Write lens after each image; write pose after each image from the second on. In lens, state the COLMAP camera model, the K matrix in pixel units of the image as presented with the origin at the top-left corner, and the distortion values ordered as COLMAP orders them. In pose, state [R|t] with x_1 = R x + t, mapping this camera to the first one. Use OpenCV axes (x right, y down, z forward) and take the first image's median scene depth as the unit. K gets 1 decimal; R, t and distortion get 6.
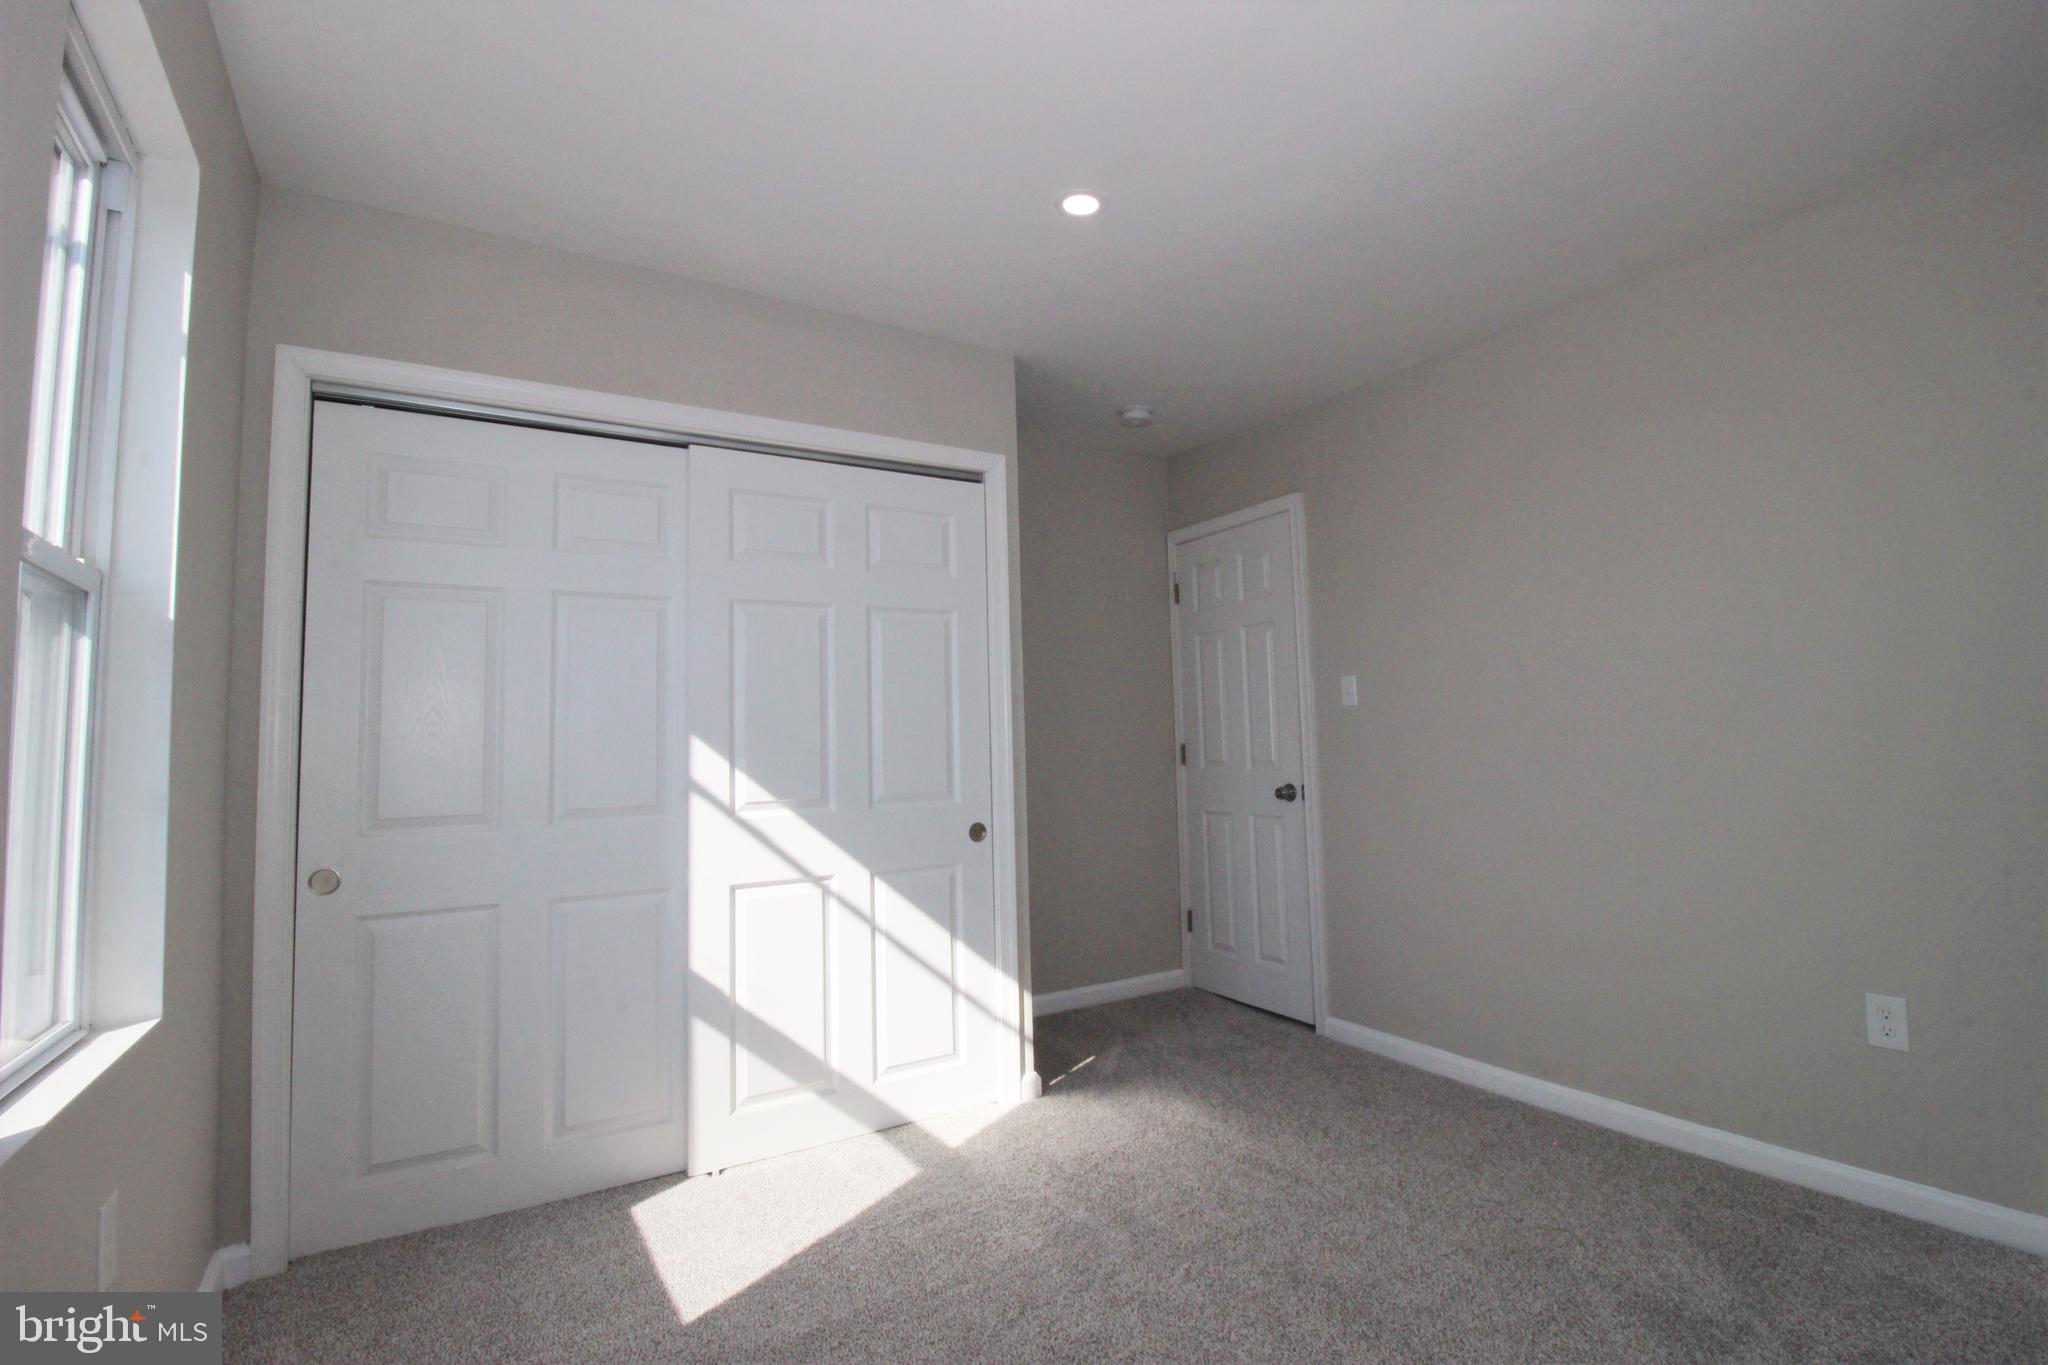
lens RADIAL K [[953.2, 0, 1068.0], [0, 953.2, 656.7], [0, 0, 1]] dist [-0.002050, -0.012517]
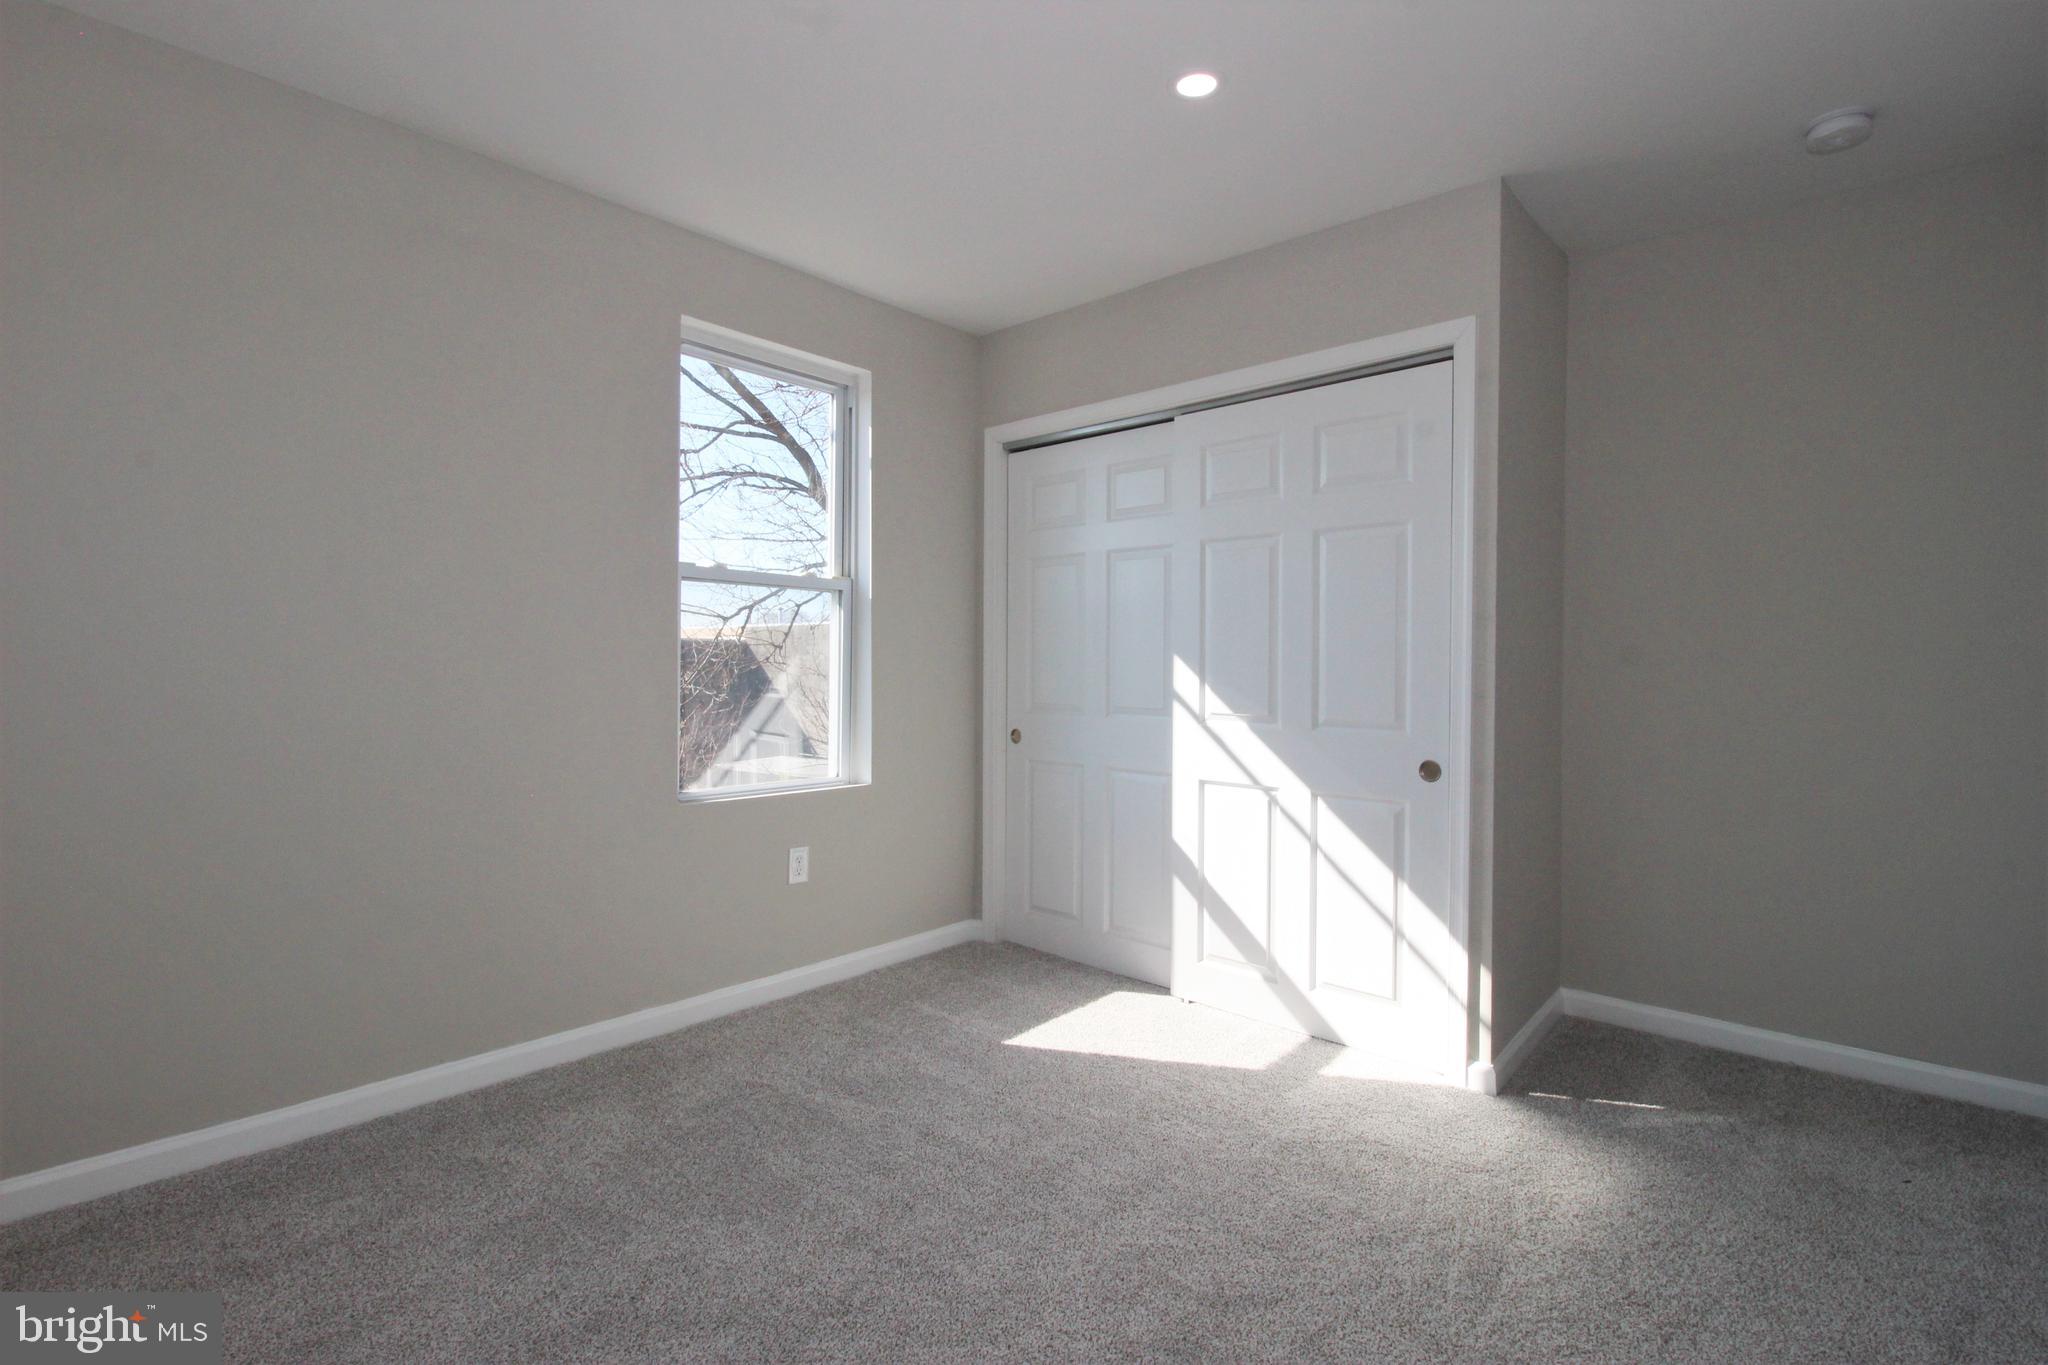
lens RADIAL K [[957.1, 0, 1045.1], [0, 957.1, 659.8], [0, 0, 1]] dist [-0.011966, -0.001827]
pose [[0.262327, 0.025664, -0.964638, 0.723136], [0.075047, 0.996076, 0.046909, 0.015826], [0.962057, -0.084699, 0.259371, 0.480985]]
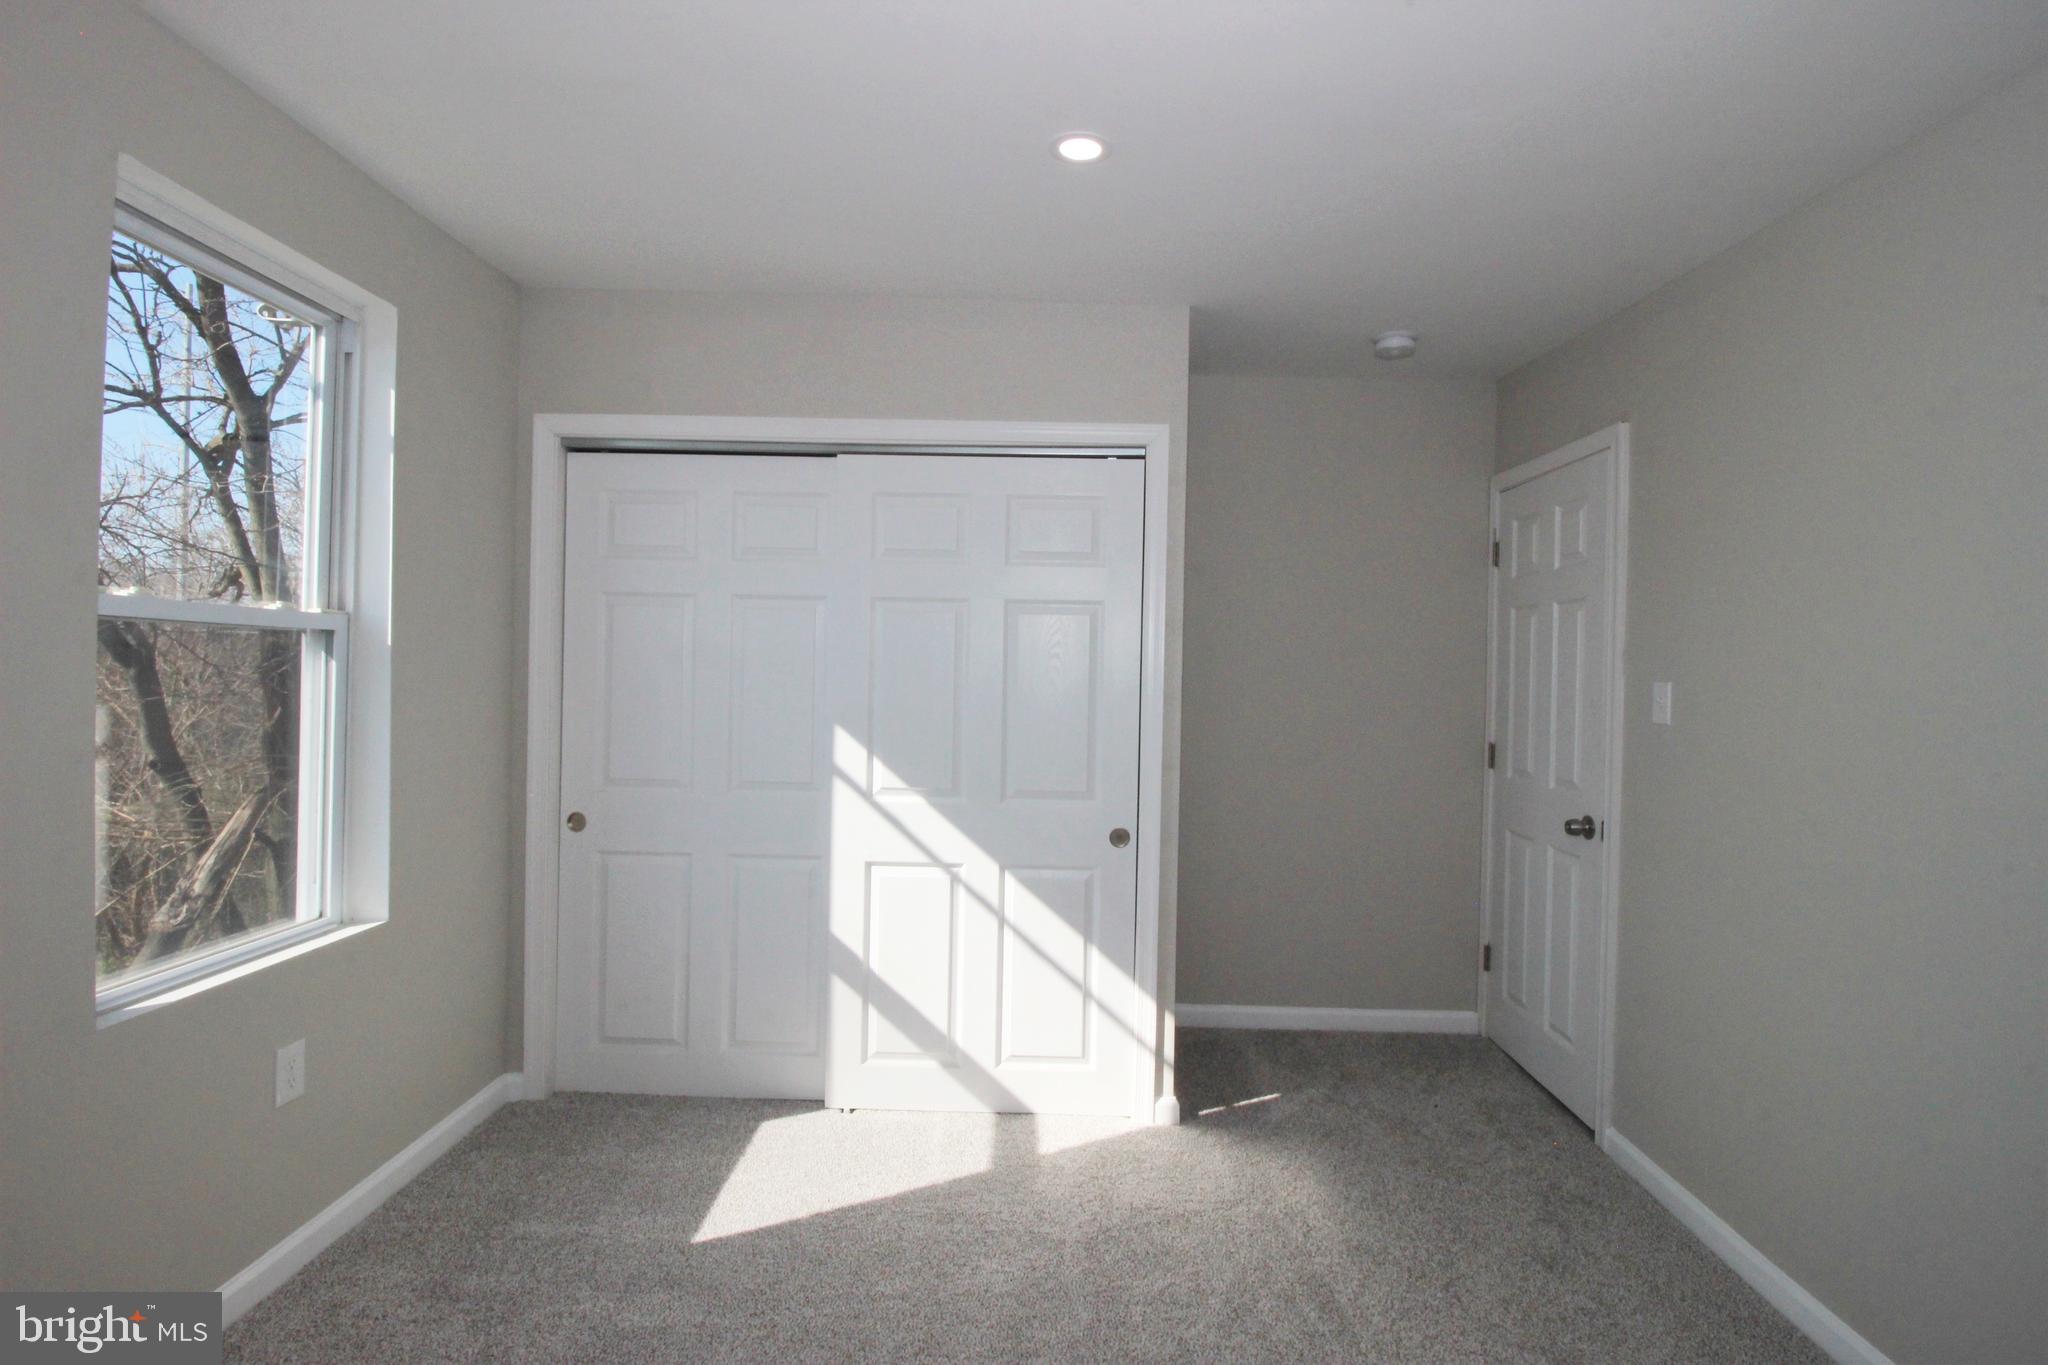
lens RADIAL K [[953.2, 0, 1052.7], [0, 953.2, 669.2], [0, 0, 1]] dist [-0.002050, -0.012517]
pose [[0.838156, 0.043837, -0.543666, 0.390865], [0.006803, 0.995847, 0.090785, -0.074963], [0.545388, -0.079790, 0.834377, 0.207464]]
